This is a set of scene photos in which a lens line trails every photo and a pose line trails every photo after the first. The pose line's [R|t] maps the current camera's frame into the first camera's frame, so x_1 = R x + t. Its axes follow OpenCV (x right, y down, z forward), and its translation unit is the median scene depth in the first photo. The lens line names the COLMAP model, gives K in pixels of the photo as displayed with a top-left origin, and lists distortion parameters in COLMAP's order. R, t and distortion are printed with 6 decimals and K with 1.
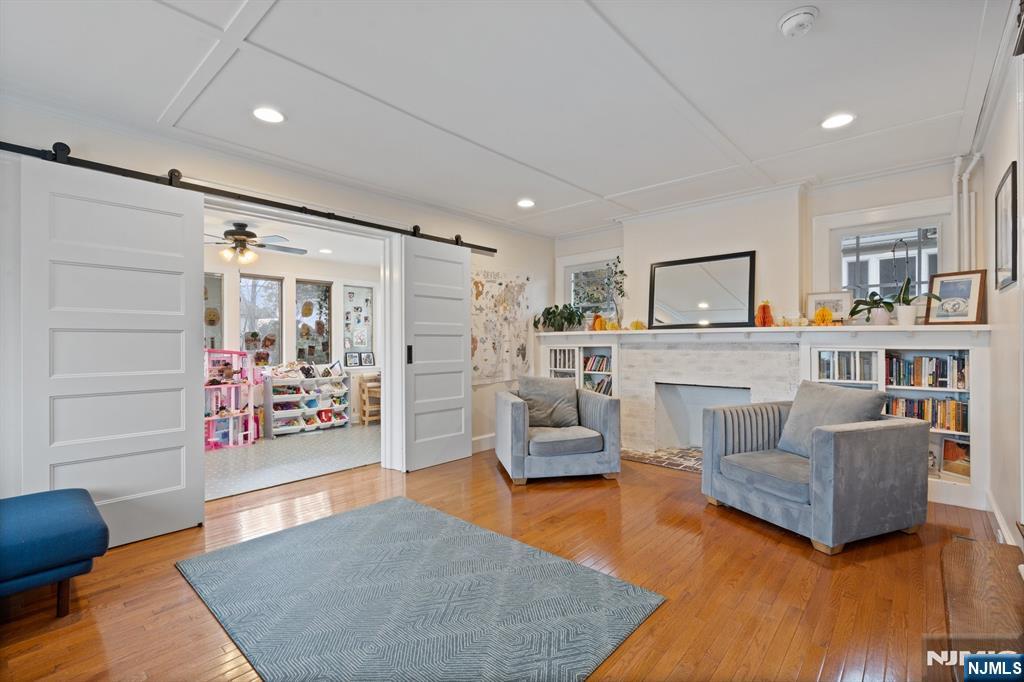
lens RADIAL K [[459.9, 0, 513.5], [0, 459.9, 344.9], [0, 0, 1]] dist [-0.011625, 0.000396]
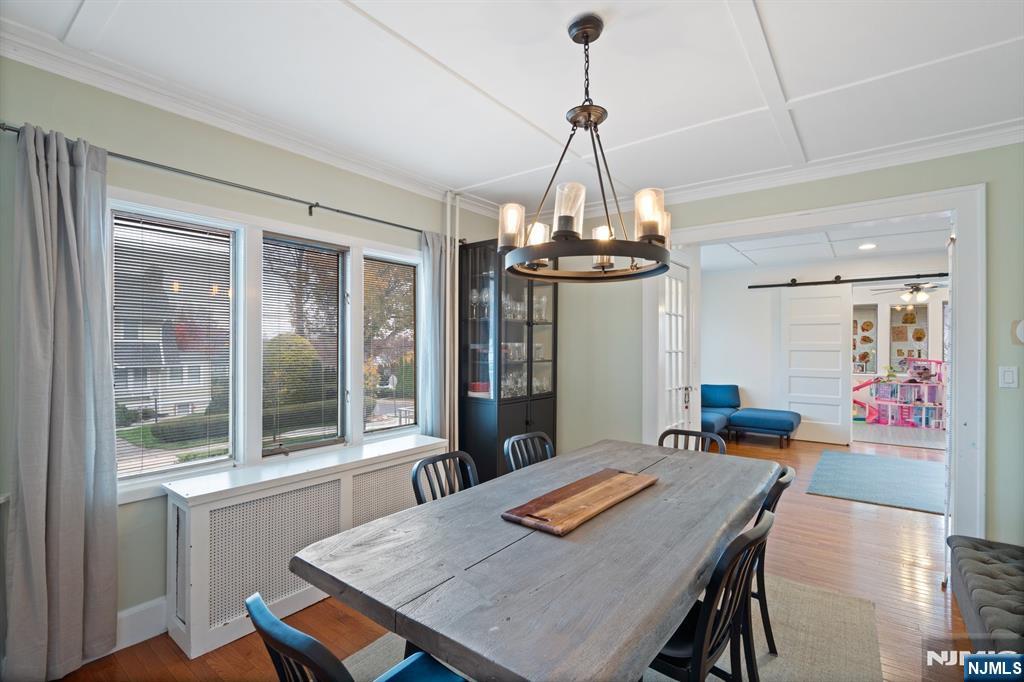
lens RADIAL K [[459.9, 0, 516.4], [0, 459.9, 344.7], [0, 0, 1]] dist [-0.011625, 0.000396]
pose [[0.069744, 0.005849, -0.997548, 0.895109], [-0.007058, 0.999961, 0.005370, -0.041350], [0.997540, 0.006666, 0.069782, -0.452295]]
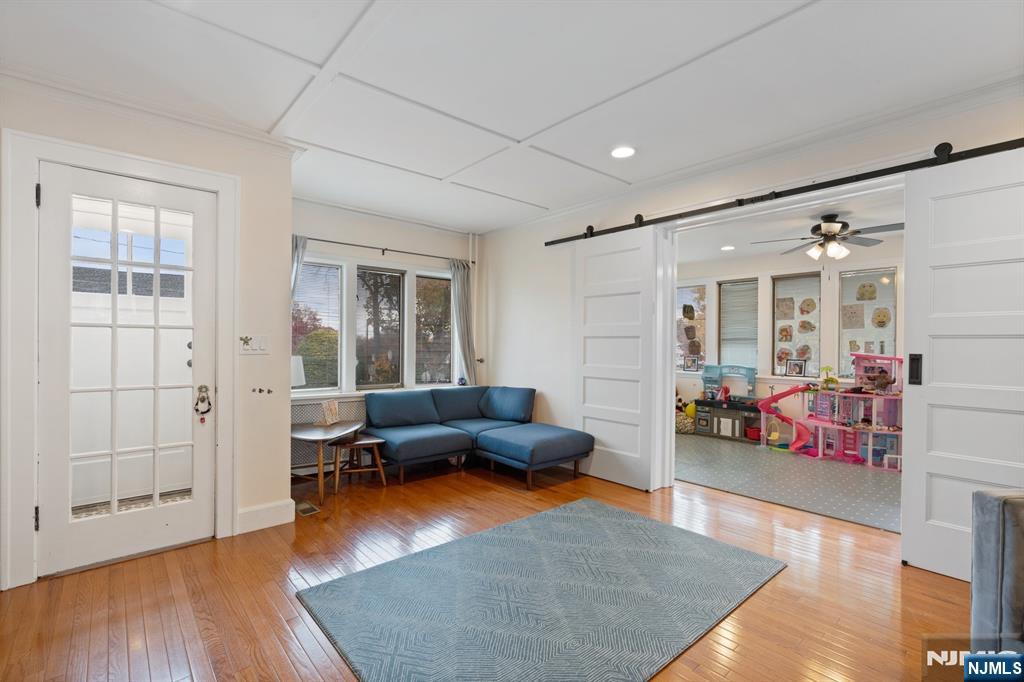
lens RADIAL K [[459.9, 0, 514.4], [0, 459.9, 343.7], [0, 0, 1]] dist [-0.011625, 0.000396]
pose [[-0.126736, 0.005695, -0.991920, 0.428720], [-0.013638, 0.999879, 0.007483, -0.010851], [0.991843, 0.014476, -0.126643, 0.559894]]
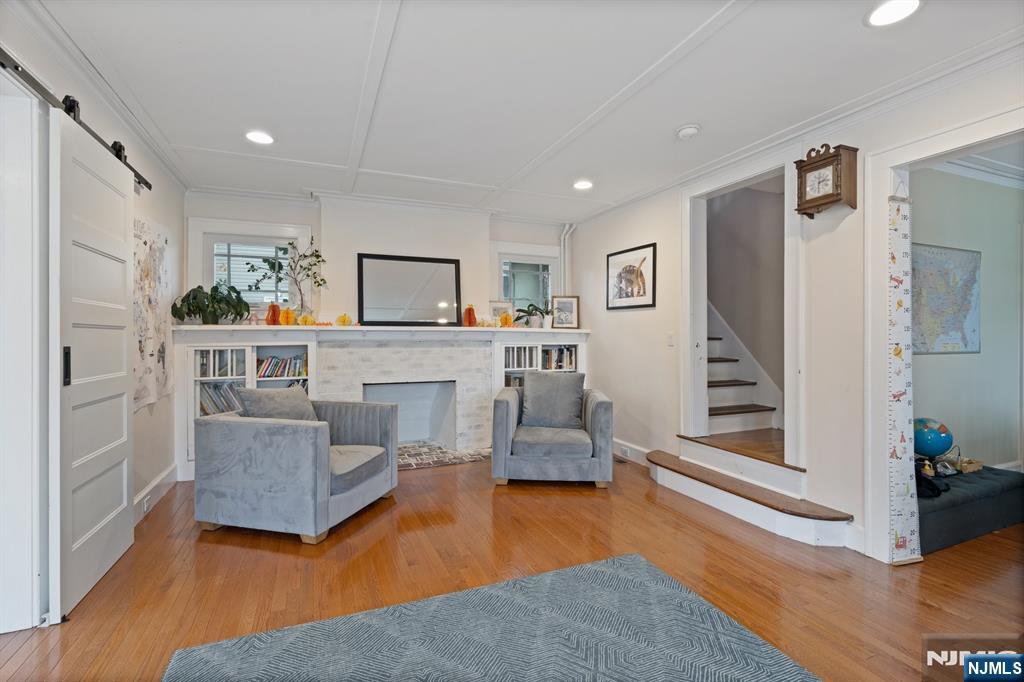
lens RADIAL K [[459.9, 0, 508.8], [0, 459.9, 340.0], [0, 0, 1]] dist [-0.011625, 0.000396]
pose [[0.434843, -0.000213, 0.900506, -0.450003], [0.003283, 0.999994, -0.001348, -0.003551], [-0.900500, 0.003542, 0.434841, 0.389935]]
